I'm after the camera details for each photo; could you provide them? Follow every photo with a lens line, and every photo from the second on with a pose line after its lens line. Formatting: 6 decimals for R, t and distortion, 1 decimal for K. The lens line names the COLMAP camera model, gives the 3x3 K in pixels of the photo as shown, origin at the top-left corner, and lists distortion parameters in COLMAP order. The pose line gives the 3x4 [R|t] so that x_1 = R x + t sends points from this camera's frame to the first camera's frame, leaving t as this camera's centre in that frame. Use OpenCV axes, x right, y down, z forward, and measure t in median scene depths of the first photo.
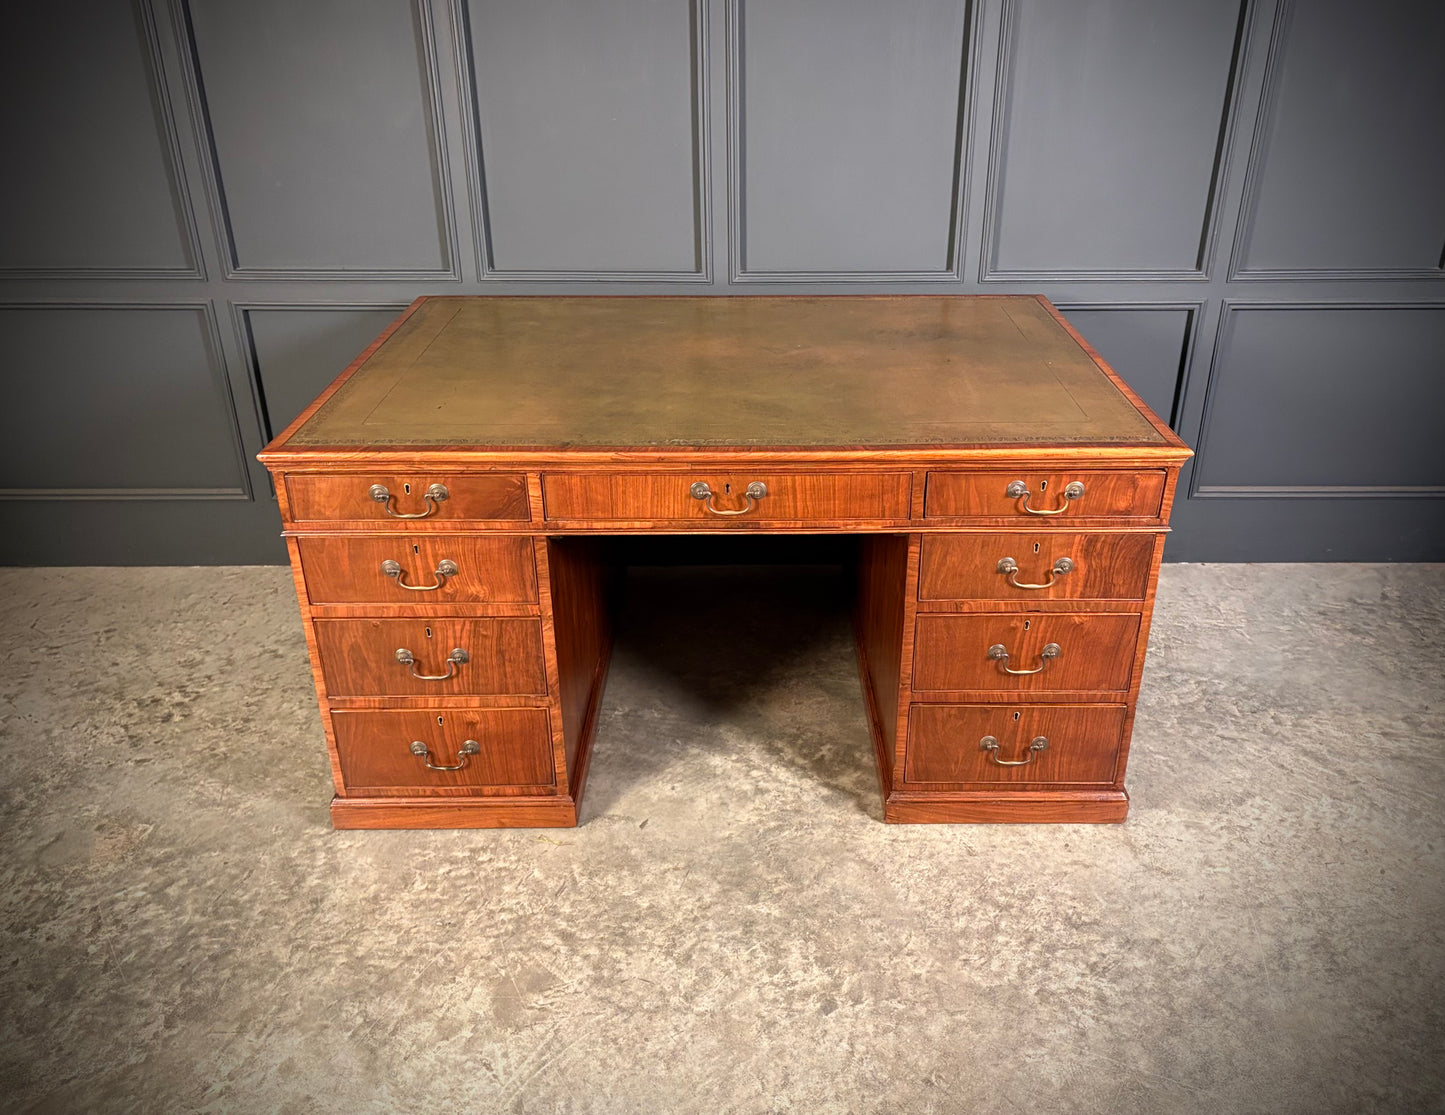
lens RADIAL K [[1203.0, 0, 765.4], [0, 1203.0, 549.0], [0, 0, 1]] dist [0.036351, -0.022942]
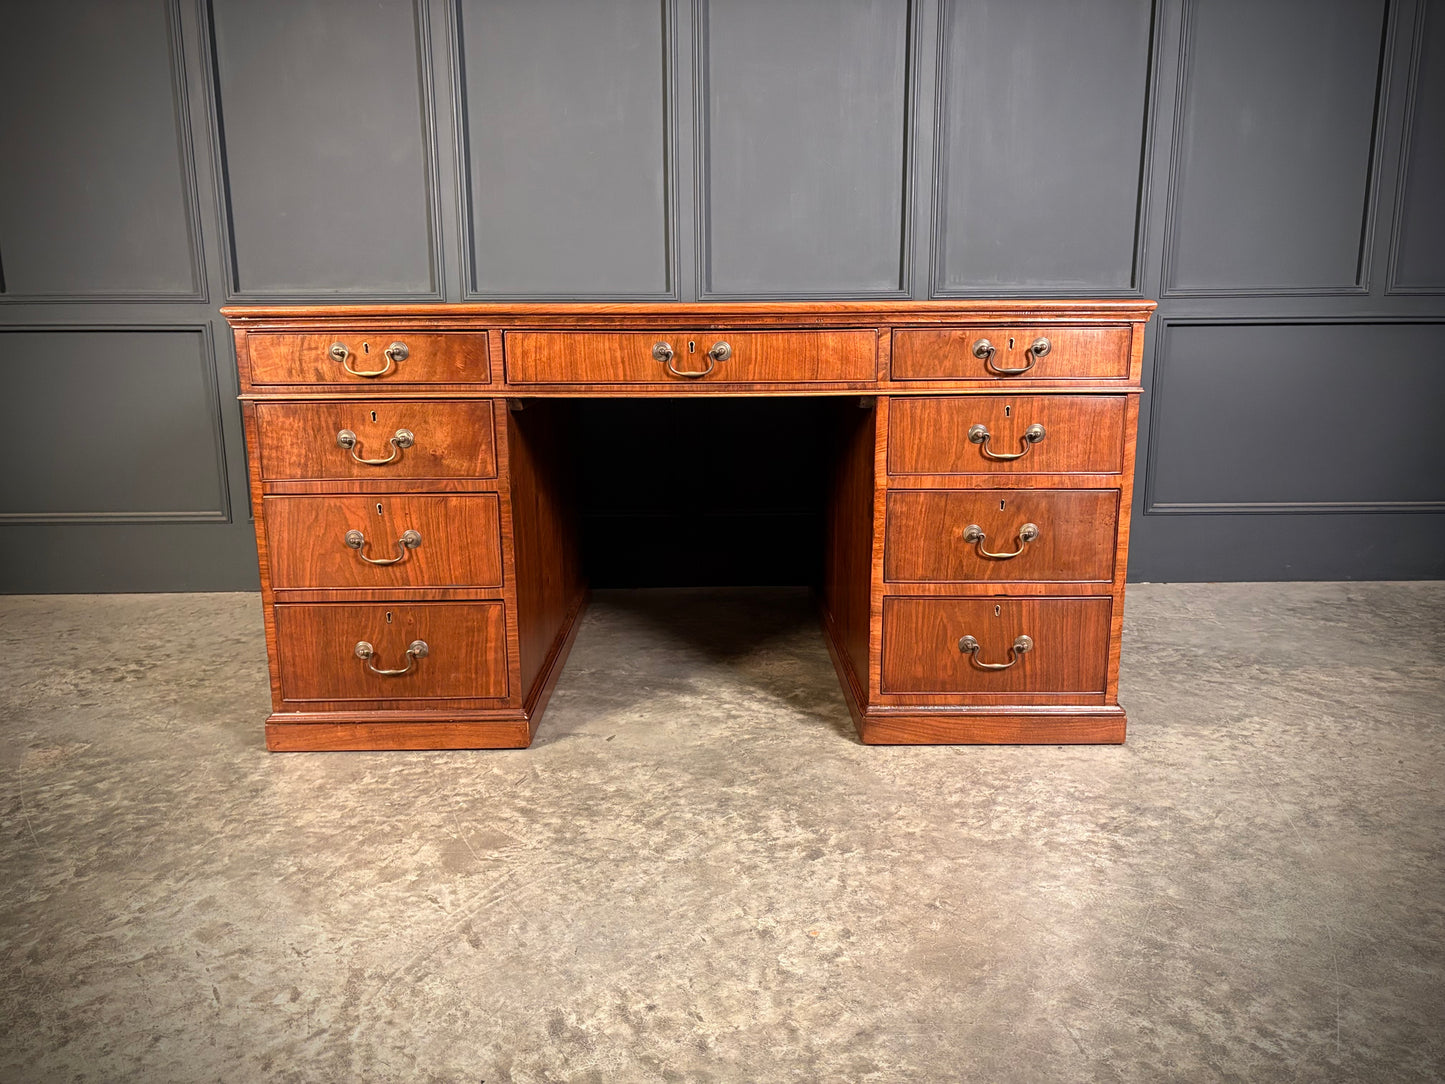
lens RADIAL K [[1129.2, 0, 721.1], [0, 1129.2, 544.0], [0, 0, 1]] dist [0.019105, -0.001056]
pose [[0.999954, -0.009476, 0.001306, -0.015228], [0.009502, 0.968329, -0.249497, 0.335382], [0.001100, 0.249498, 0.968375, 0.116718]]
